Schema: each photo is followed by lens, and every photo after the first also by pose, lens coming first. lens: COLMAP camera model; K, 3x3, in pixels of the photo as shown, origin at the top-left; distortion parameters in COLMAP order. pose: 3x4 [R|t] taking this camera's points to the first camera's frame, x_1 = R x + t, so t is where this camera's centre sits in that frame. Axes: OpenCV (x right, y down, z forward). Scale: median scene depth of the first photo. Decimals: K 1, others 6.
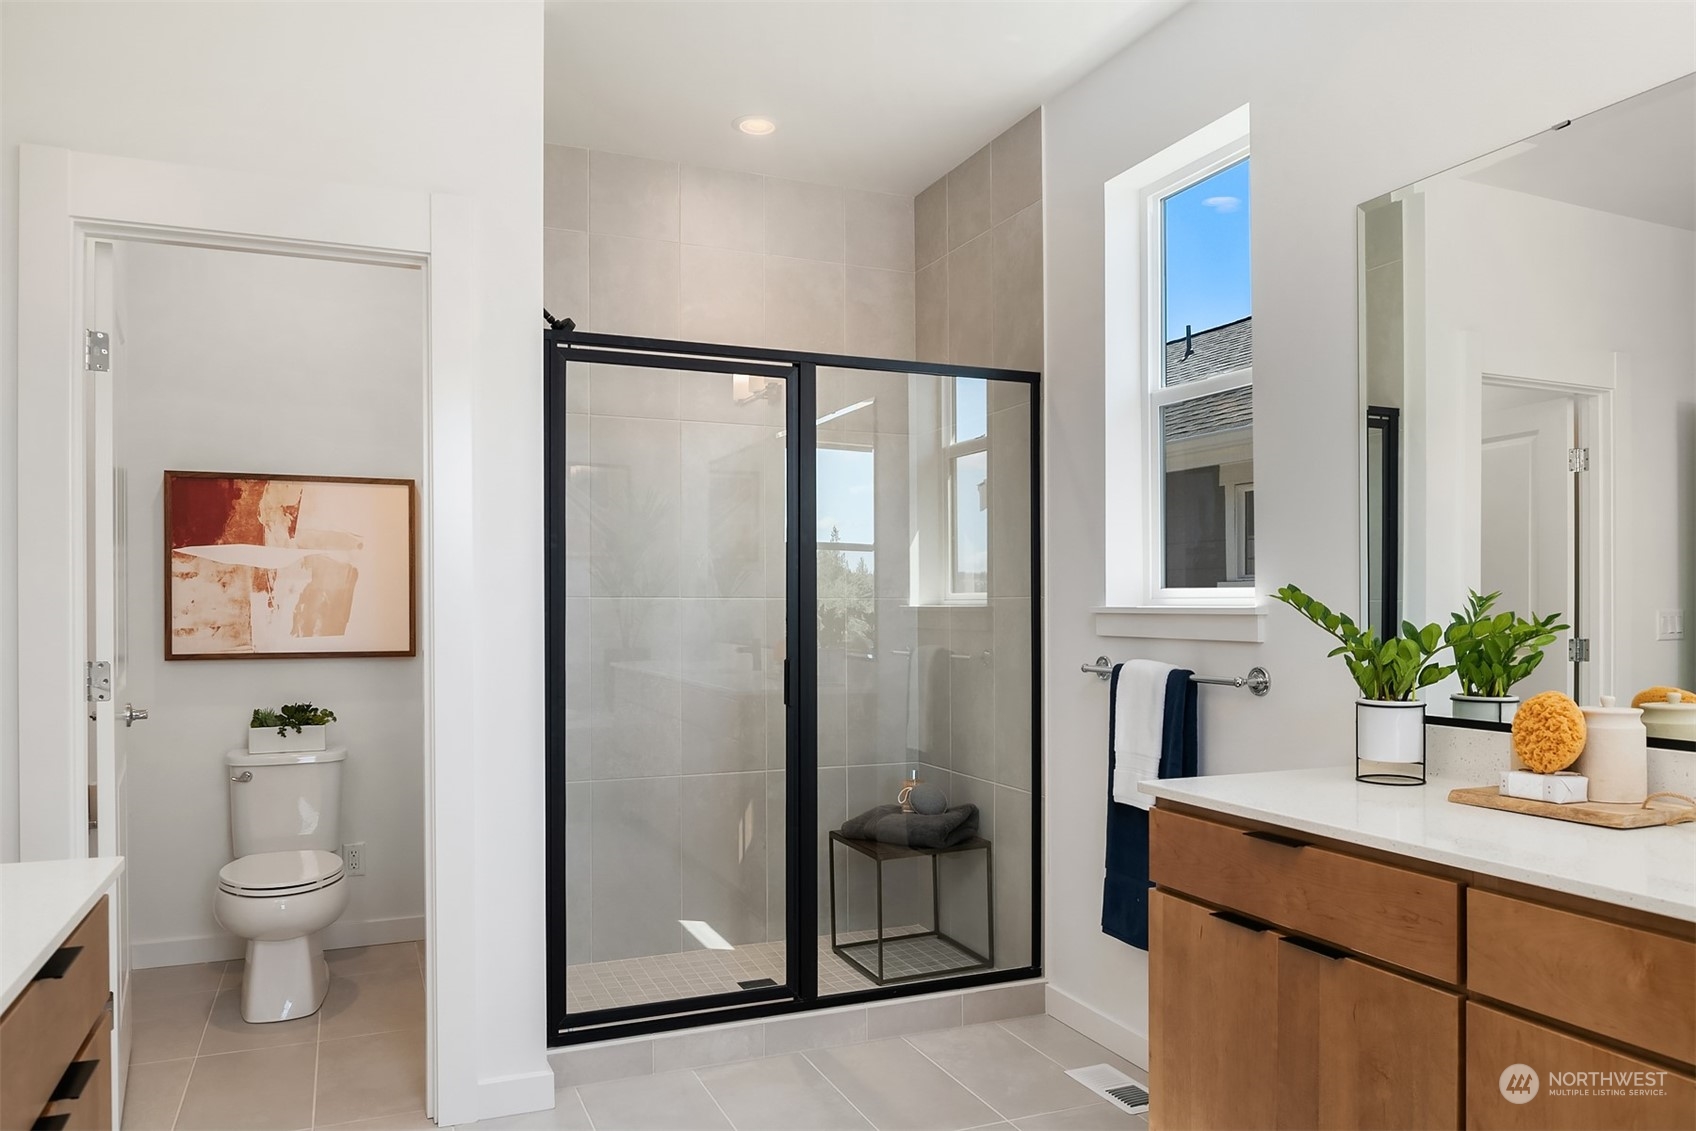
lens RADIAL K [[1171.9, 0, 849.5], [0, 1171.9, 573.6], [0, 0, 1]] dist [-0.011061, -0.000220]
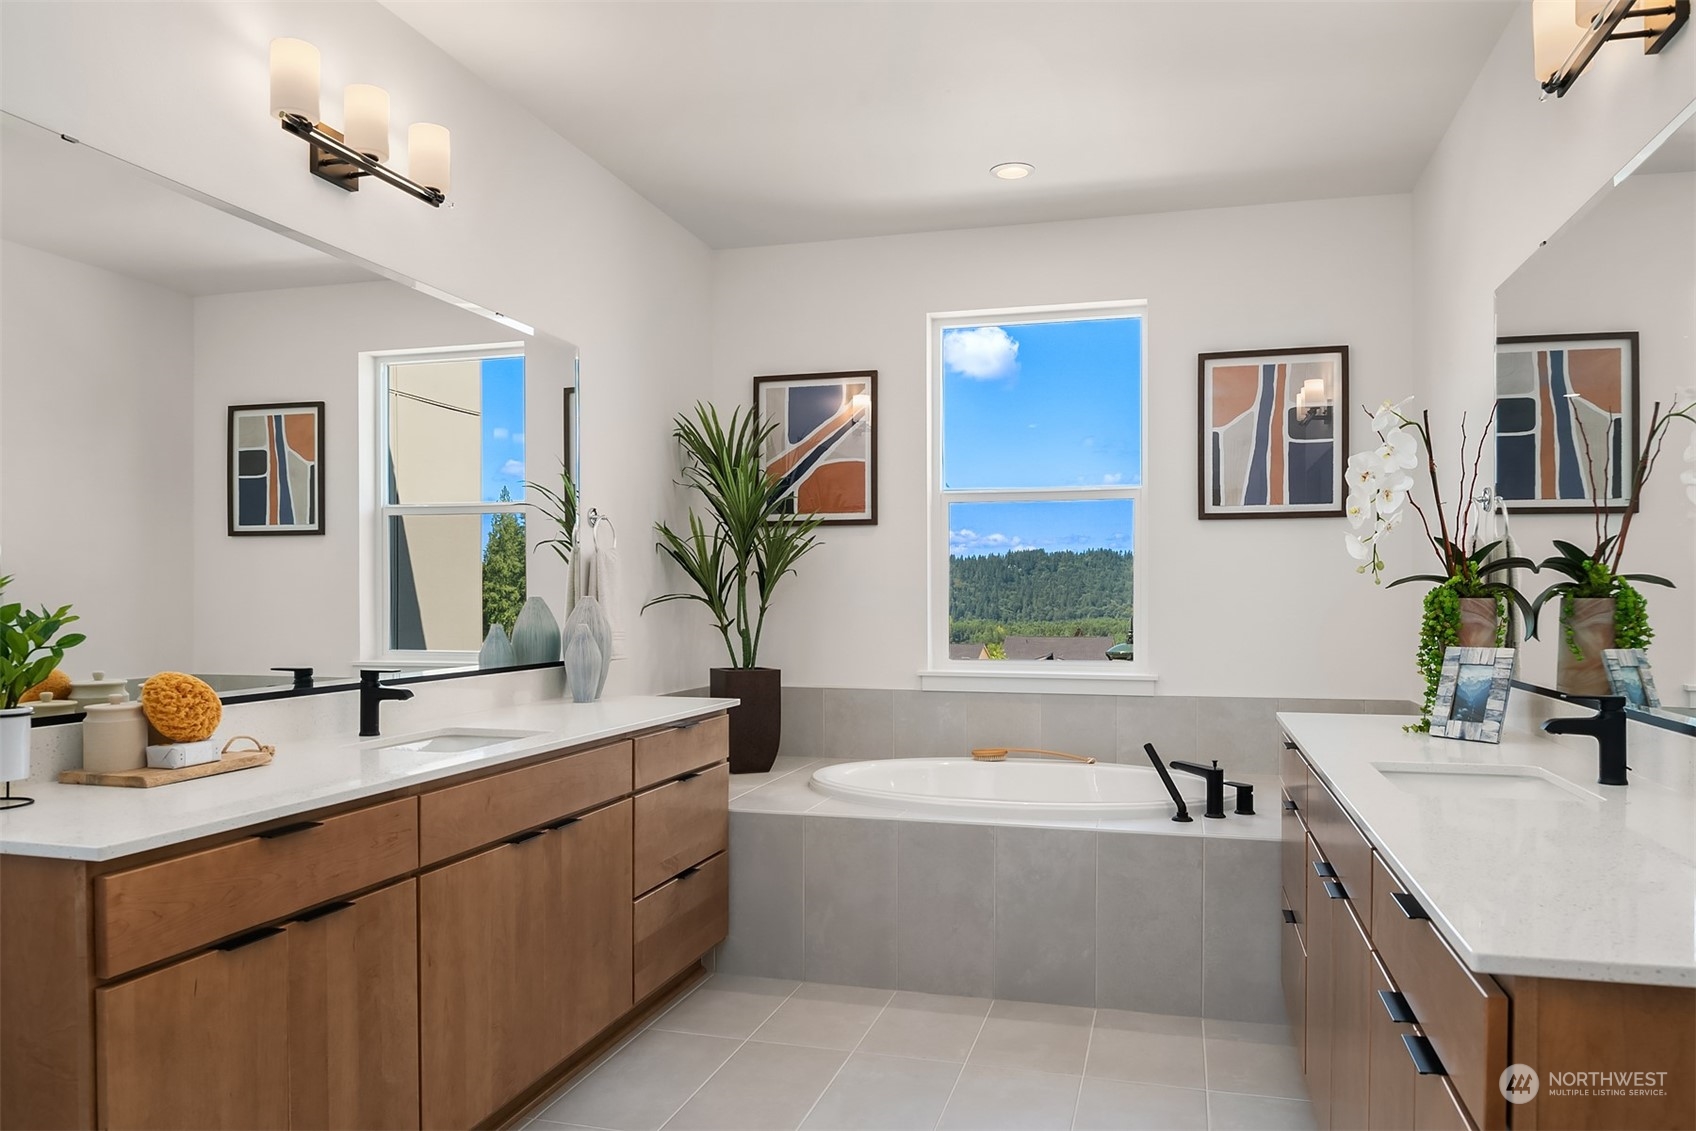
lens RADIAL K [[1171.9, 0, 849.9], [0, 1171.9, 575.9], [0, 0, 1]] dist [-0.011061, -0.000220]
pose [[-0.776364, 0.012560, 0.630160, -0.640323], [-0.012888, 0.999276, -0.035795, 0.039124], [-0.630153, -0.035912, -0.775640, 1.479293]]
